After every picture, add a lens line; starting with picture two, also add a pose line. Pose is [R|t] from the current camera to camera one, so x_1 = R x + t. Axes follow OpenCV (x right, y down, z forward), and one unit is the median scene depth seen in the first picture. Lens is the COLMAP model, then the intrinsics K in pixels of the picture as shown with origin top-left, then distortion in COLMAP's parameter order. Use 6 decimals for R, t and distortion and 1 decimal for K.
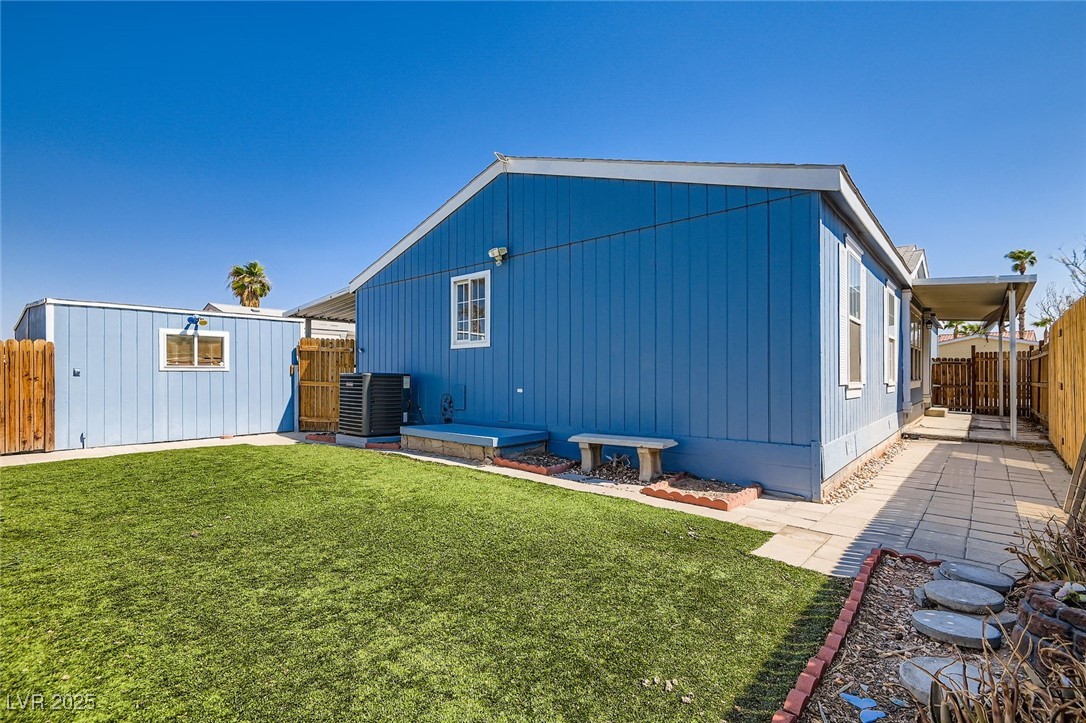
lens RADIAL K [[494.8, 0, 543.4], [0, 494.8, 371.0], [0, 0, 1]] dist [0.007353, -0.004189]
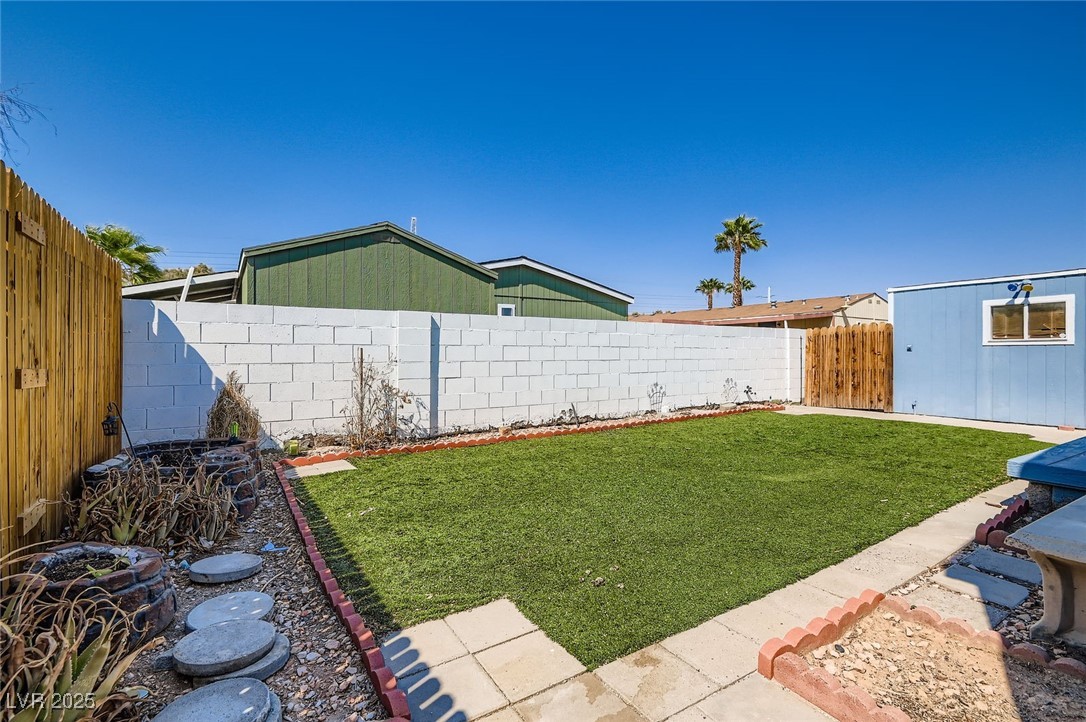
lens RADIAL K [[494.8, 0, 535.4], [0, 494.8, 354.8], [0, 0, 1]] dist [0.007353, -0.004189]
pose [[-0.288127, -0.000338, -0.957592, 0.372946], [0.005312, 0.999984, -0.001952, 0.014210], [0.957577, -0.005649, -0.288121, 0.437877]]
